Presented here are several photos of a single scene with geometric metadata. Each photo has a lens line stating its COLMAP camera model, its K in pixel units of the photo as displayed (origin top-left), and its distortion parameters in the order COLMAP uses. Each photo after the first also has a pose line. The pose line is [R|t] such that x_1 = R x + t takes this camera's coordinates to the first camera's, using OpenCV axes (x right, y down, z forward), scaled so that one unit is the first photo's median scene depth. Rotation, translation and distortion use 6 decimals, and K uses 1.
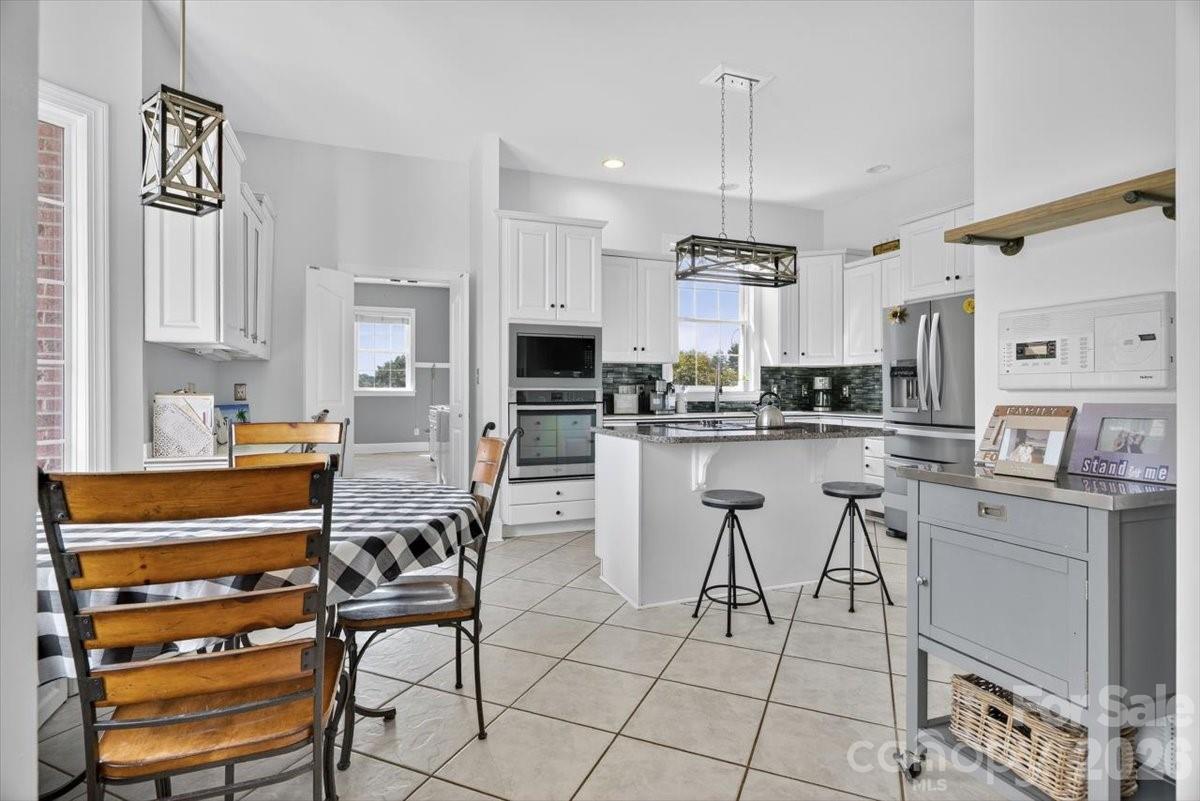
lens RADIAL K [[545.8, 0, 594.6], [0, 545.8, 383.8], [0, 0, 1]] dist [-0.000612, -0.000062]
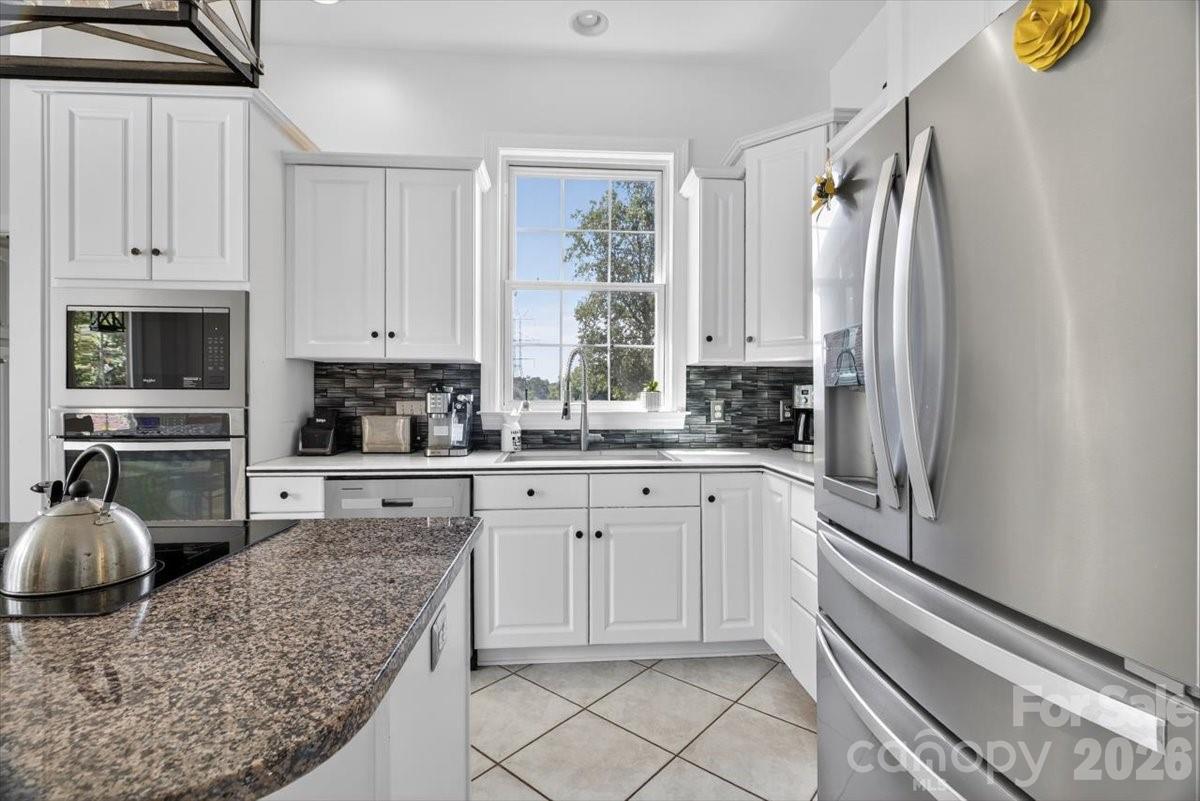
lens RADIAL K [[521.1, 0, 601.5], [0, 521.1, 394.4], [0, 0, 1]] dist [-0.001069, -0.000066]
pose [[0.962963, 0.001014, -0.269631, 0.389501], [0.000661, 0.999981, 0.006121, -0.007014], [0.269632, -0.006072, 0.962944, 0.514061]]
